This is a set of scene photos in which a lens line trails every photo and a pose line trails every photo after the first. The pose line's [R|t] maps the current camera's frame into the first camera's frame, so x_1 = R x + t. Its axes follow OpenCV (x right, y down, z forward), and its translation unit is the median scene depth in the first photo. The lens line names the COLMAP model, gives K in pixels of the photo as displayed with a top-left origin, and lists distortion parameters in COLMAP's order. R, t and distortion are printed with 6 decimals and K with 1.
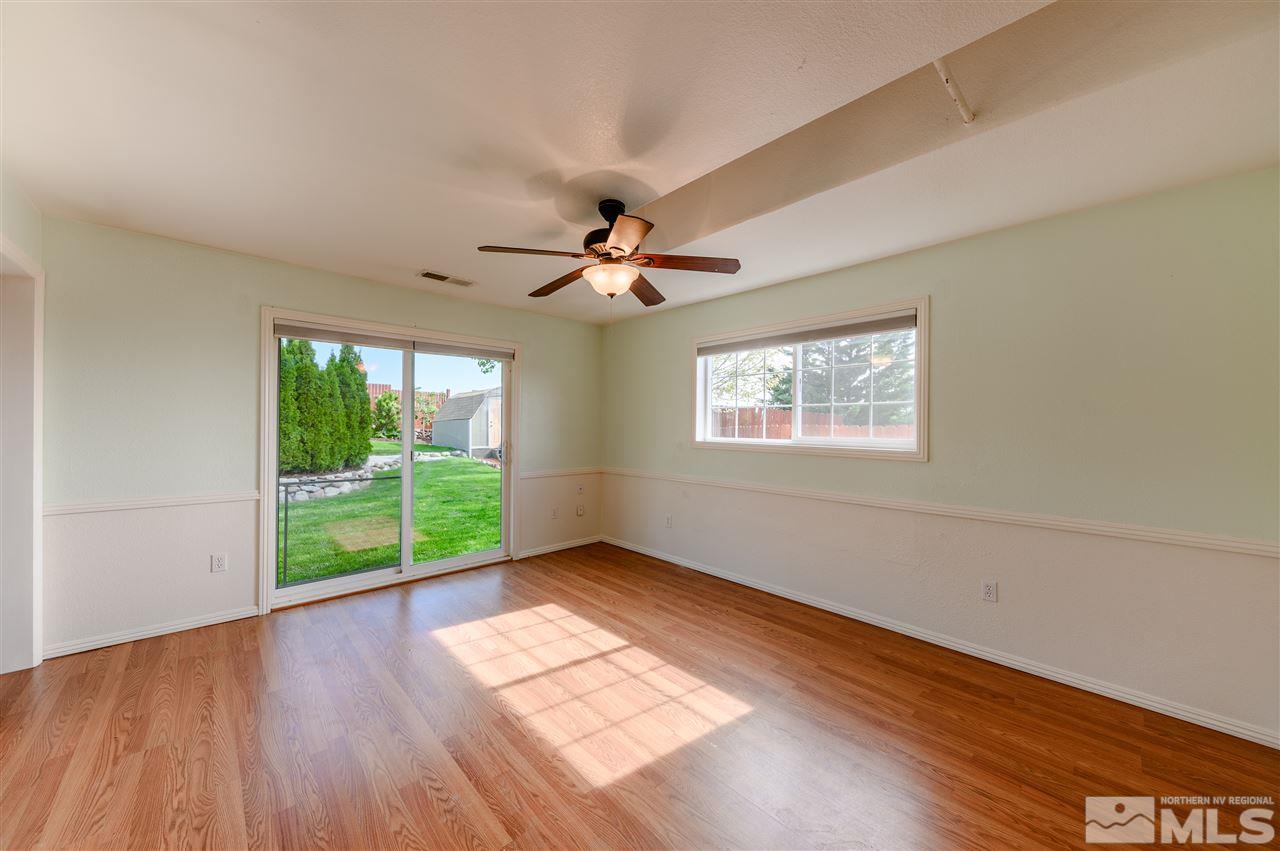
lens RADIAL K [[444.0, 0, 641.9], [0, 444.0, 431.1], [0, 0, 1]] dist [0.013090, -0.007644]
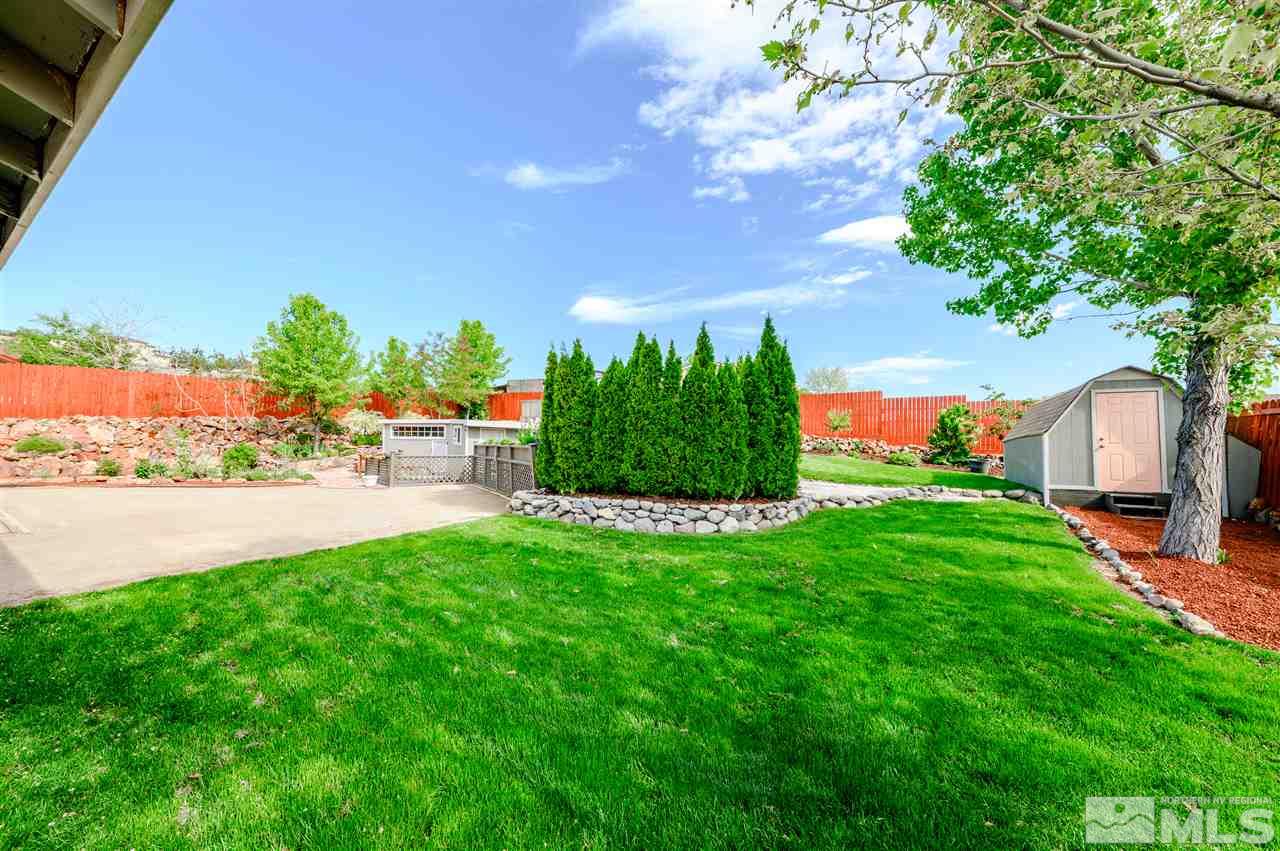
lens RADIAL K [[444.0, 0, 641.9], [0, 444.0, 431.1], [0, 0, 1]] dist [0.013090, -0.007644]
pose [[0.295411, -0.037015, -0.954653, -0.007294], [-0.023388, 0.998669, -0.045959, 0.006562], [0.955084, 0.035904, 0.294153, 0.379327]]
